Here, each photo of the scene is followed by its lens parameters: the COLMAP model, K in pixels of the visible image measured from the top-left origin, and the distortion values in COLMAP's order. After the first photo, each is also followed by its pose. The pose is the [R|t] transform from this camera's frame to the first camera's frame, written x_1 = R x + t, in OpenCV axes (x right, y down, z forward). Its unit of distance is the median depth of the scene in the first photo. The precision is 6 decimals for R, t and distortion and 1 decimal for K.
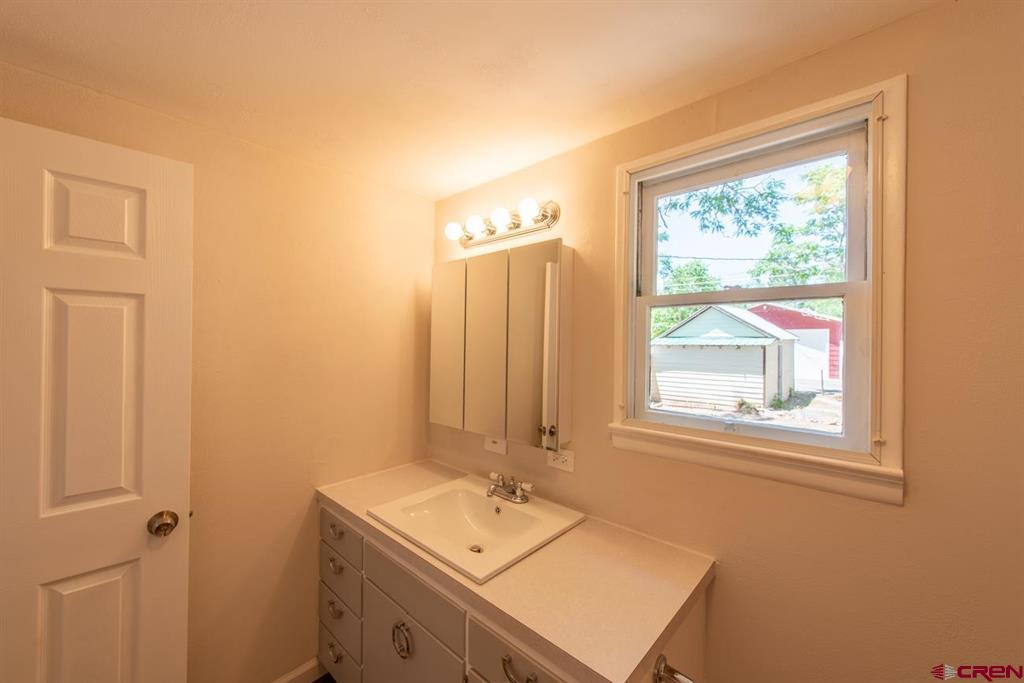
lens RADIAL K [[401.2, 0, 513.8], [0, 401.2, 341.0], [0, 0, 1]] dist [0.017284, -0.004576]
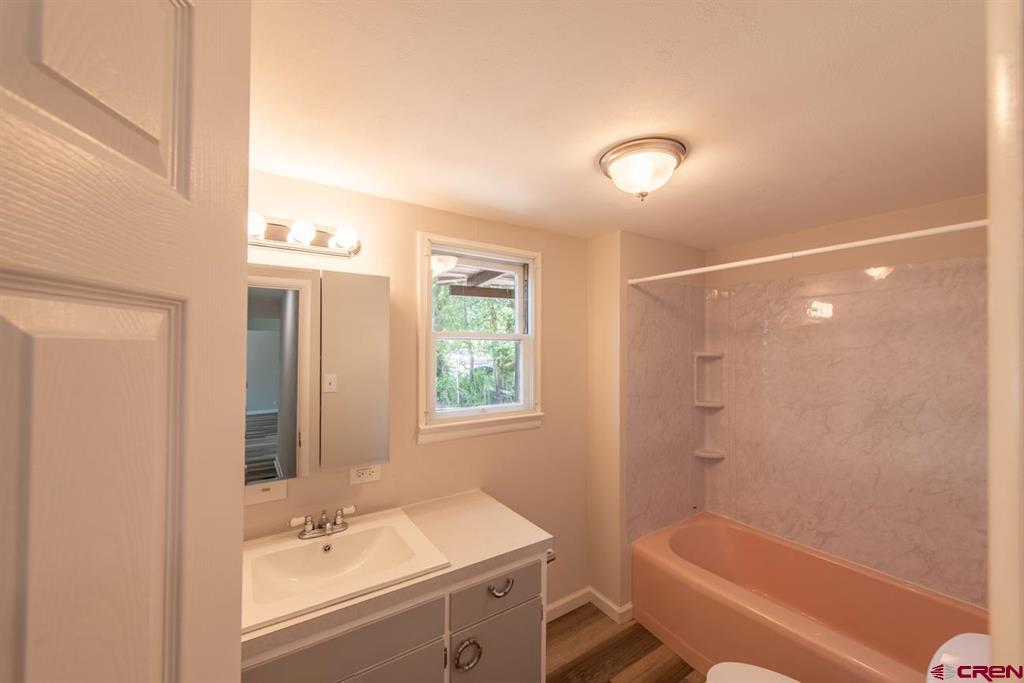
lens RADIAL K [[401.2, 0, 513.8], [0, 401.2, 341.0], [0, 0, 1]] dist [0.017284, -0.004576]
pose [[0.225628, 0.019432, 0.974020, -0.958947], [0.007073, 0.999742, -0.021584, -0.042006], [-0.974188, 0.011759, 0.225433, 0.398146]]
